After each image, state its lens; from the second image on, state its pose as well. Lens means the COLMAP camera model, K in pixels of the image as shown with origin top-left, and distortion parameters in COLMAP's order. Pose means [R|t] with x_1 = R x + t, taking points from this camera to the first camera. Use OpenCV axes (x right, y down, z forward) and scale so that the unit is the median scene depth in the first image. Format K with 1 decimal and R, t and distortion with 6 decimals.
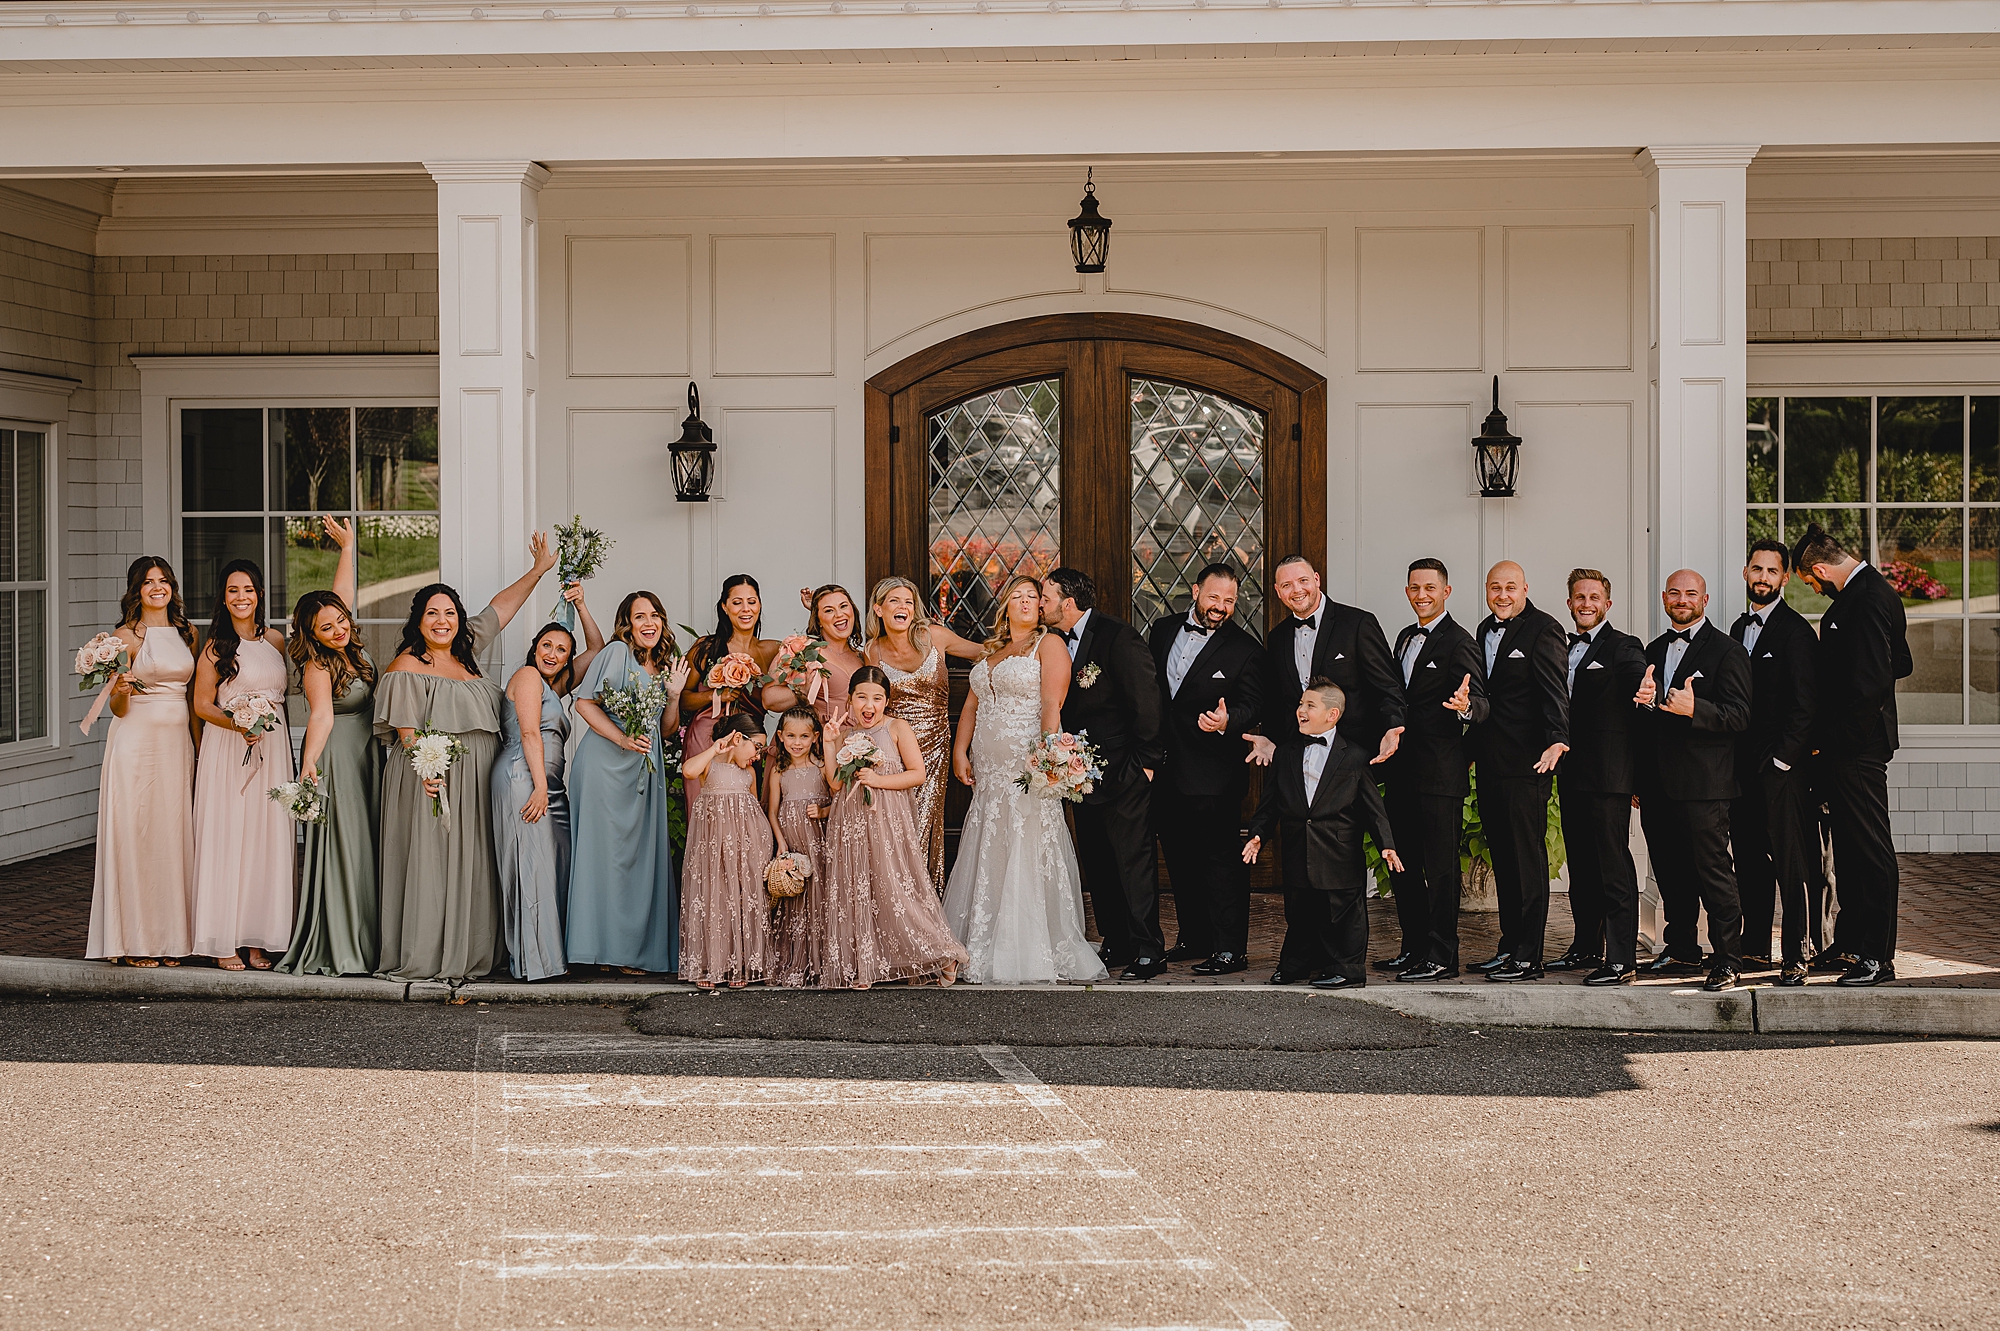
lens RADIAL K [[3425.5, 0, 895.9], [0, 3425.5, 636.9], [0, 0, 1]] dist [0.012280, -0.049978]
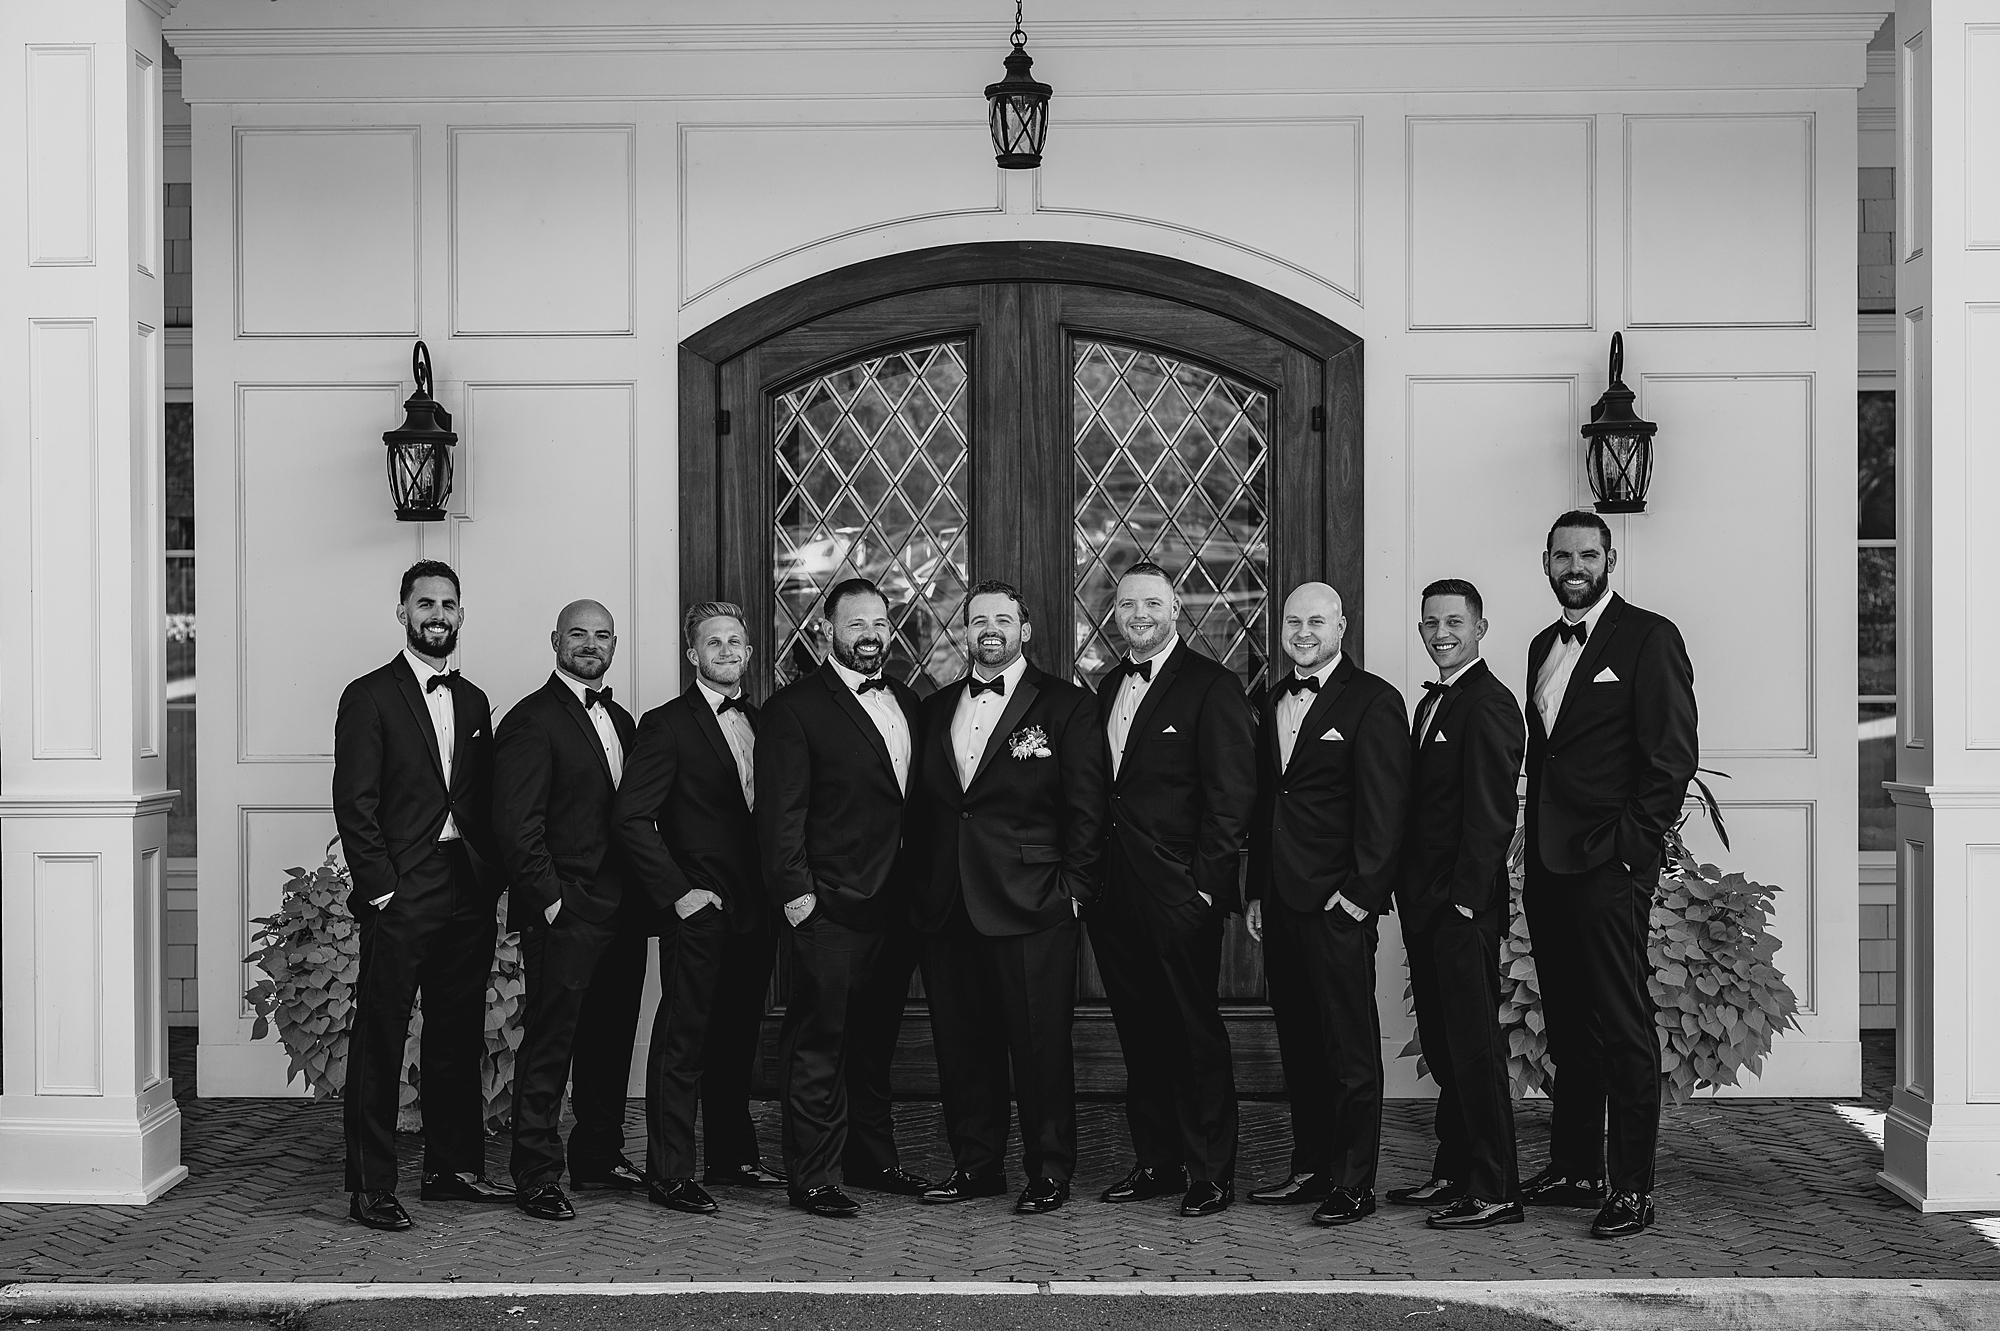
lens RADIAL K [[3047.5, 0, 925.8], [0, 3047.5, 735.9], [0, 0, 1]] dist [-0.001746, 0.003692]
pose [[0.997982, -0.000024, 0.063495, 0.001363], [0.000890, 0.999907, -0.013610, 0.010934], [-0.063489, 0.013639, 0.997889, 0.404793]]
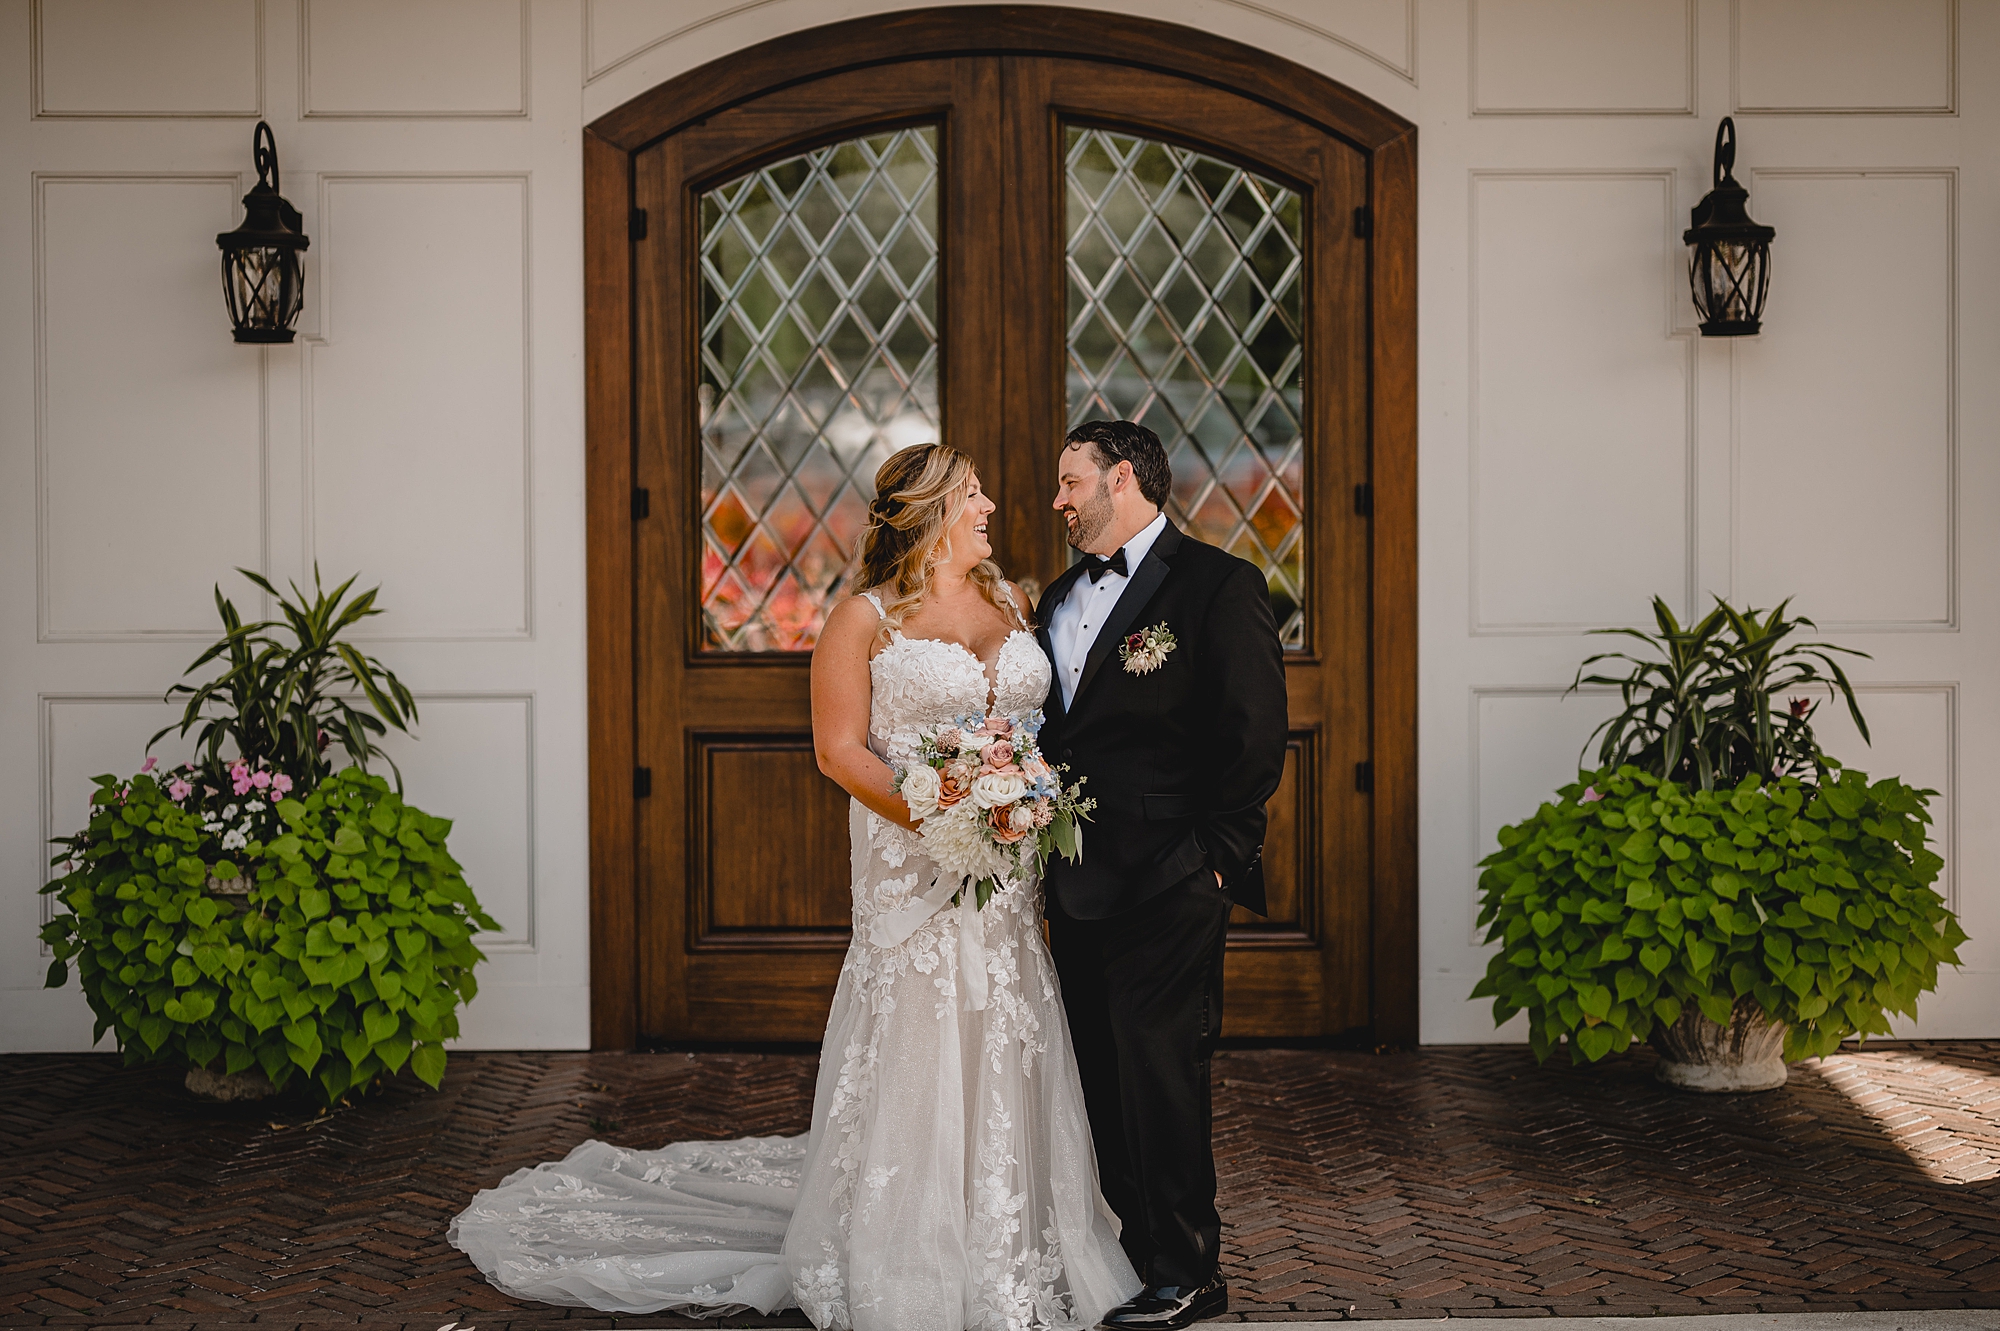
lens RADIAL K [[2996.6, 0, 955.6], [0, 2996.6, 599.6], [0, 0, 1]] dist [-0.005963, 0.035667]
pose [[0.993402, -0.002141, 0.114665, -0.005127], [0.003484, 0.999928, -0.011518, 0.007100], [-0.114632, 0.011842, 0.993337, 0.522717]]
